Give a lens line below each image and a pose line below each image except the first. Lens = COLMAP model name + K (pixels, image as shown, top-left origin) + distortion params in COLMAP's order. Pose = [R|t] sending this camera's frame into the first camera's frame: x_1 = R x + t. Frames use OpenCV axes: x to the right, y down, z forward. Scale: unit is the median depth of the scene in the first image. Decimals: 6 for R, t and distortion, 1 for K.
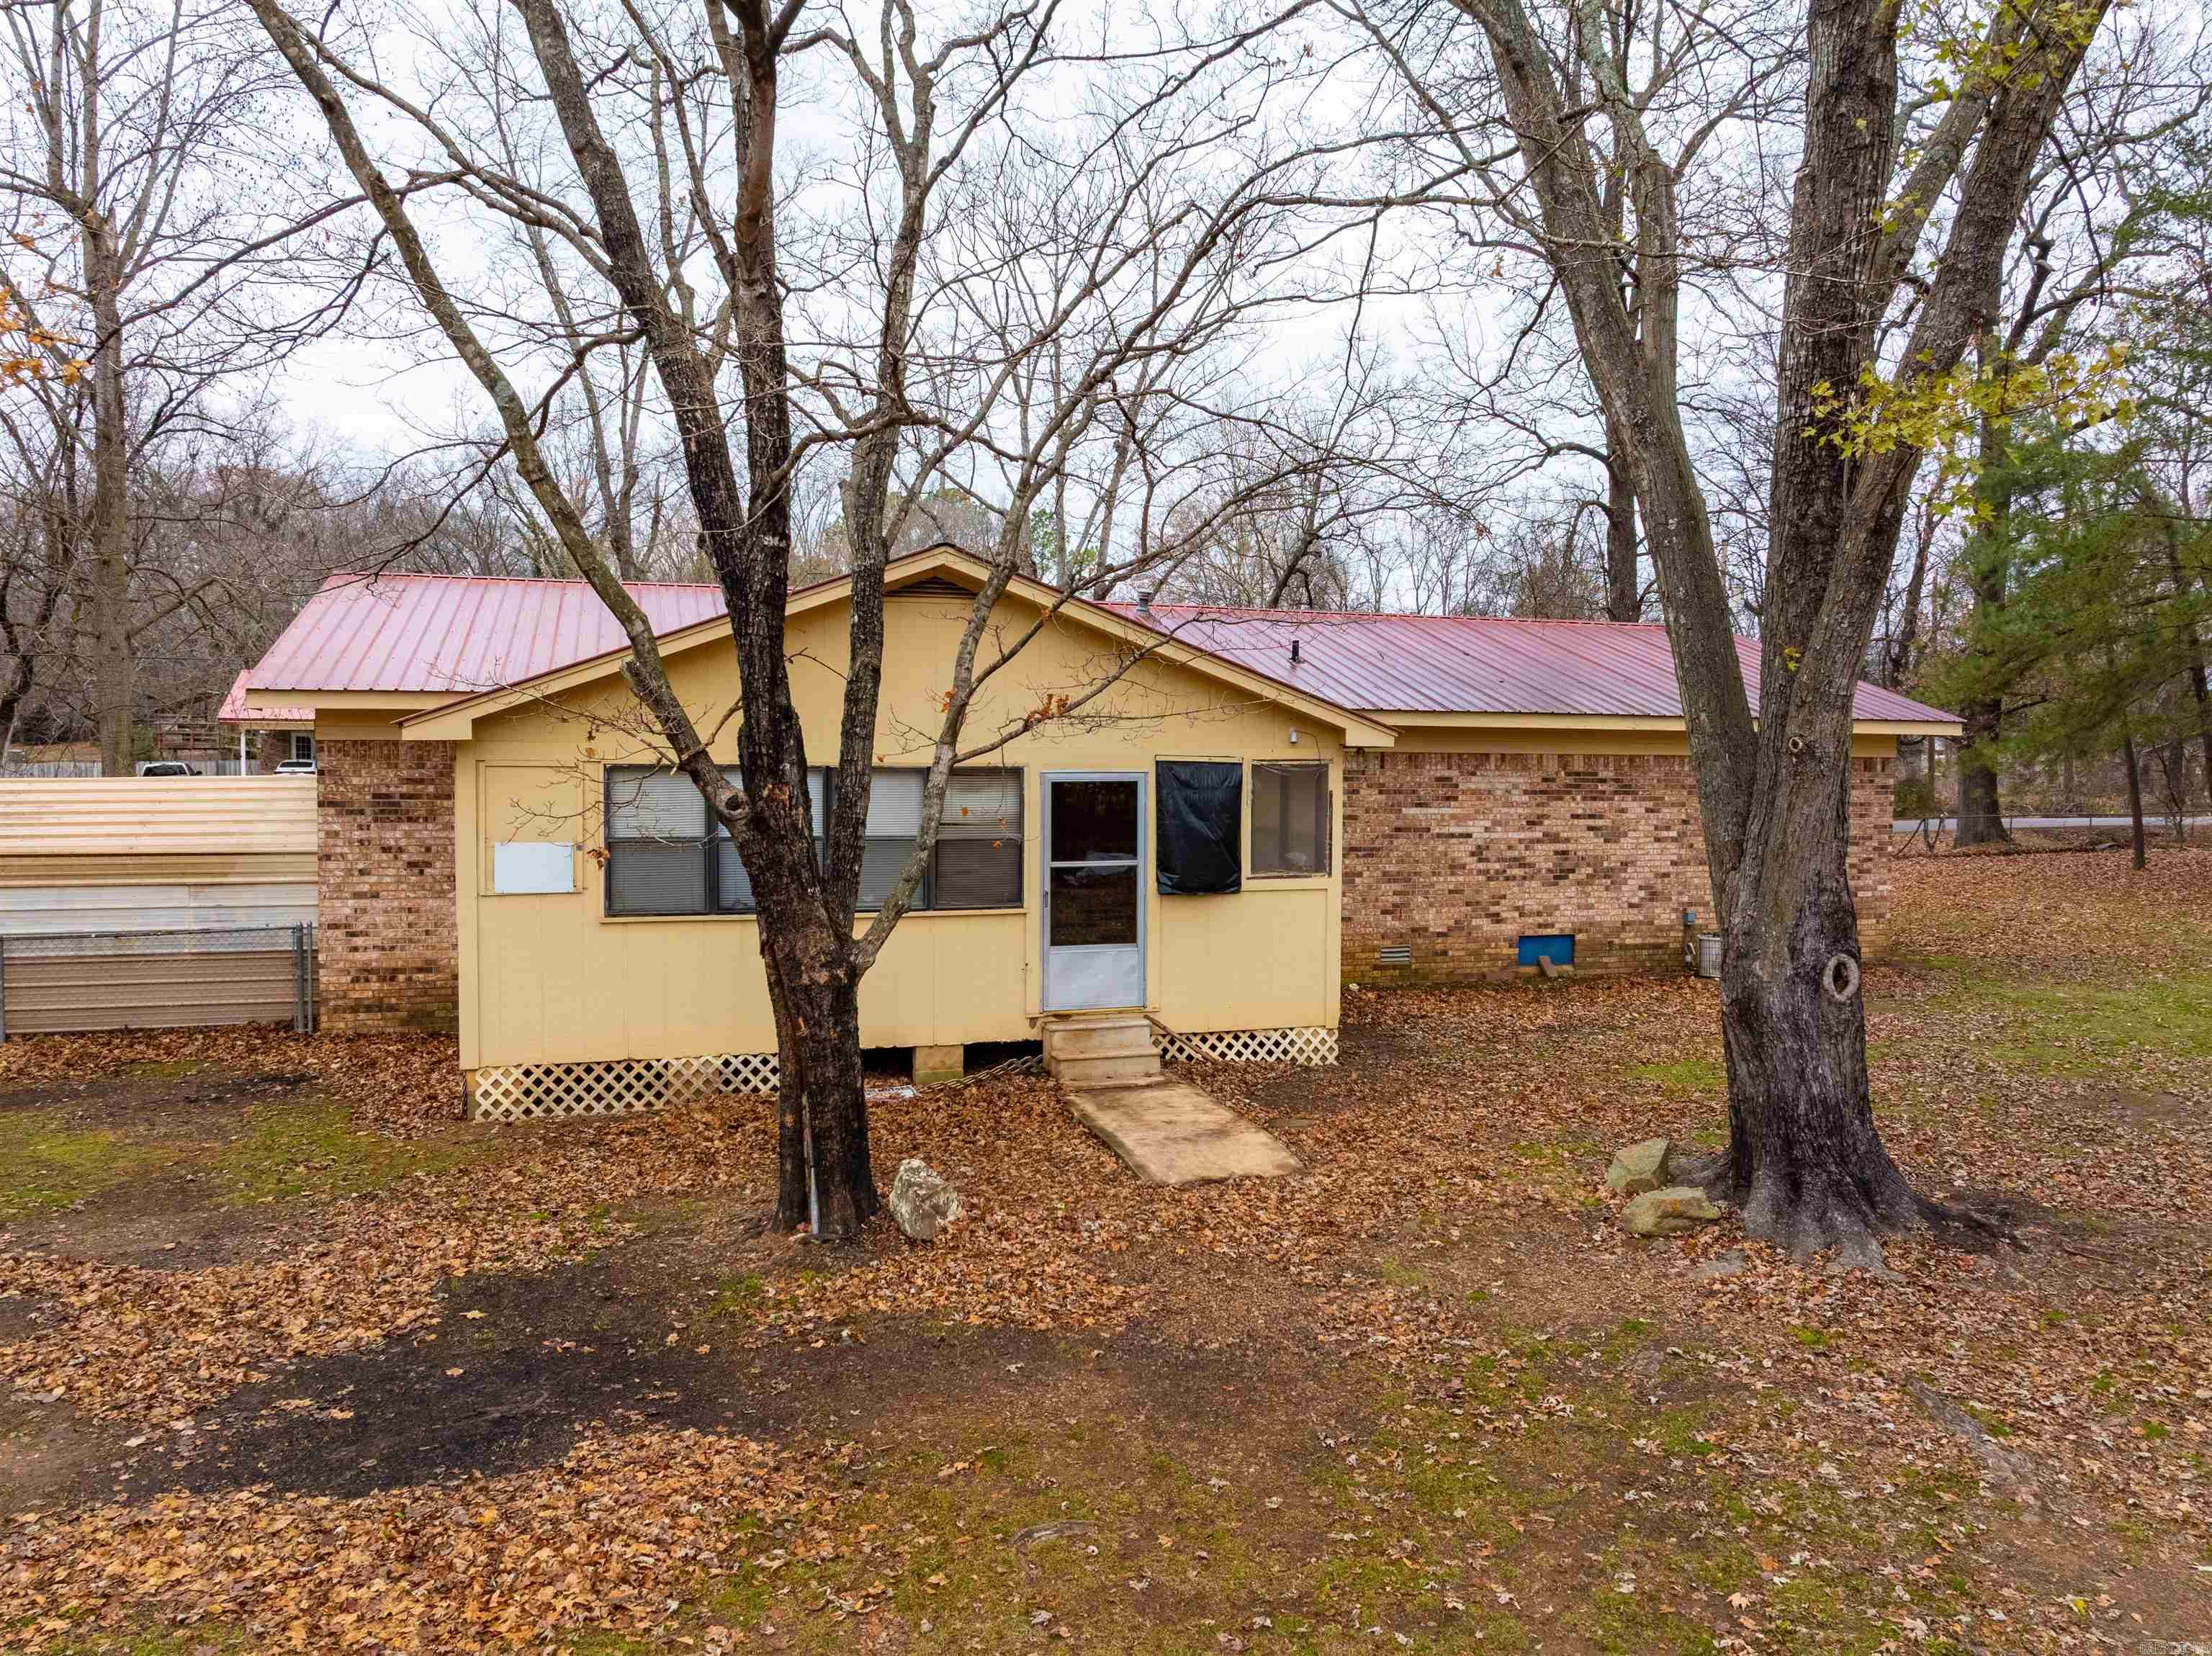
lens RADIAL K [[1559.1, 0, 1114.6], [0, 1559.1, 825.2], [0, 0, 1]] dist [-0.039692, 0.025485]
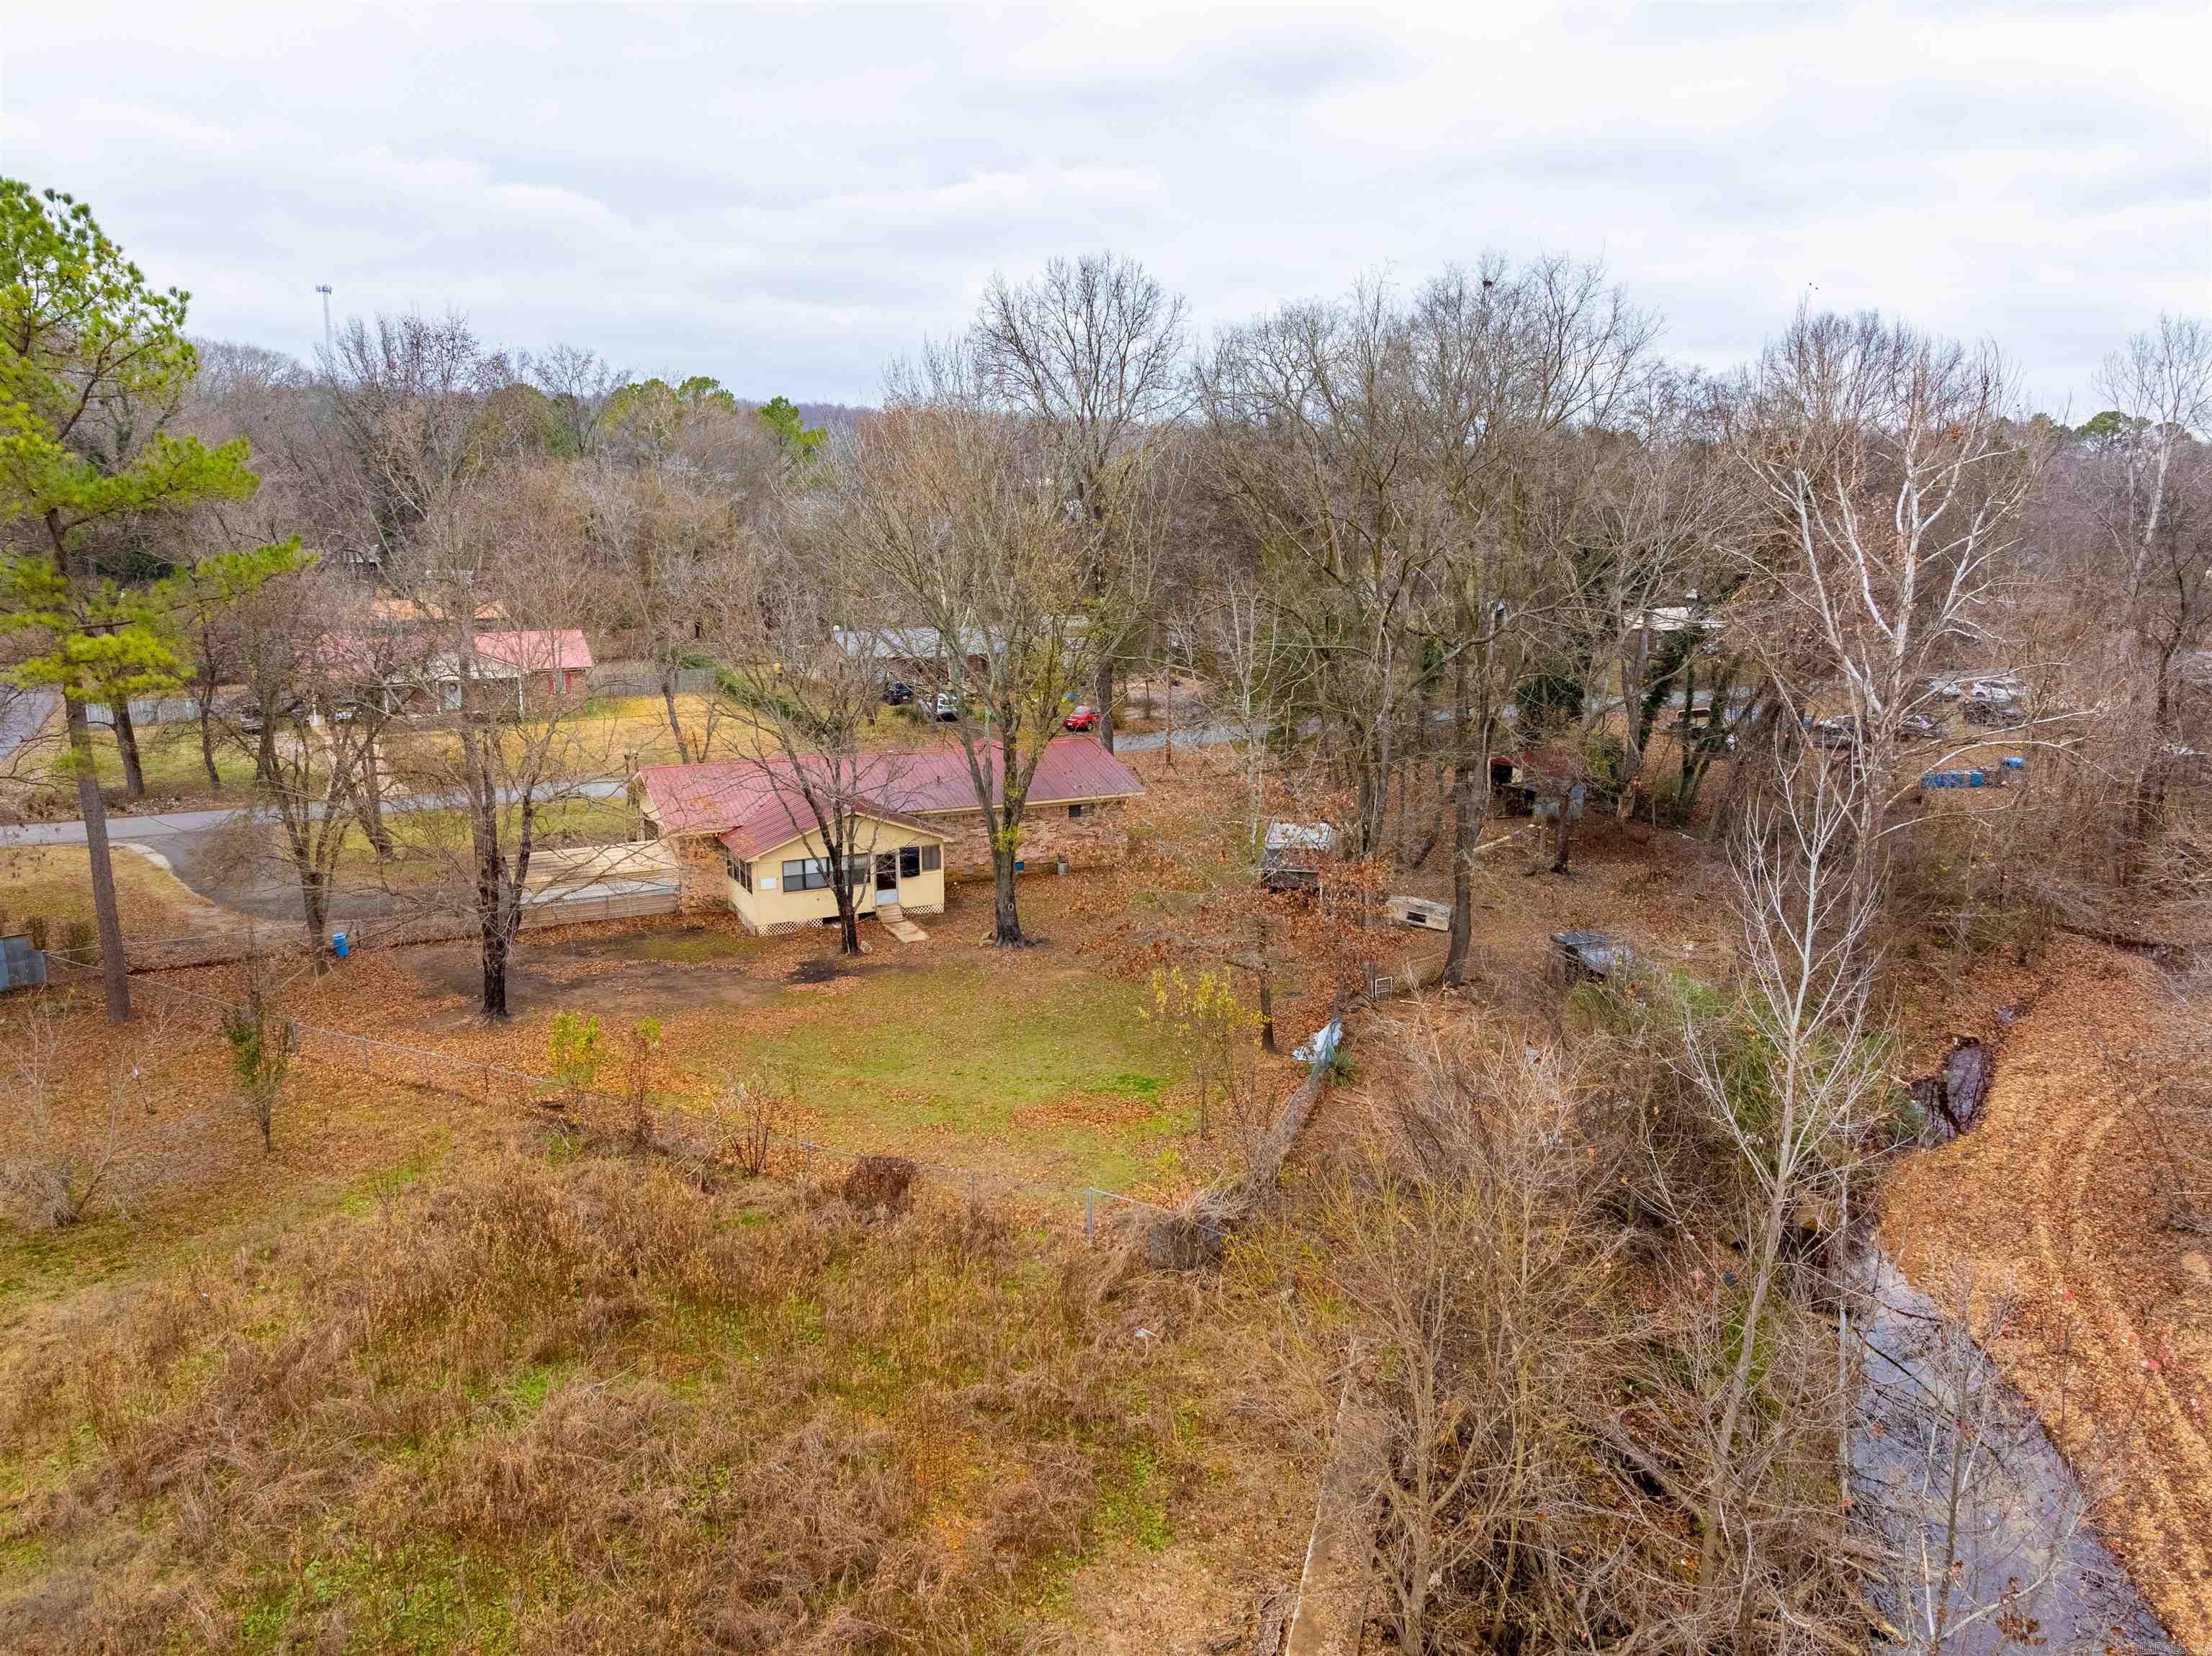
lens RADIAL K [[1559.1, 0, 1114.6], [0, 1559.1, 825.2], [0, 0, 1]] dist [-0.039692, 0.025485]
pose [[0.984174, -0.037709, 0.173147, -0.147508], [0.008507, 0.986024, 0.166384, -0.909838], [-0.177002, -0.162278, 0.970740, -3.687776]]
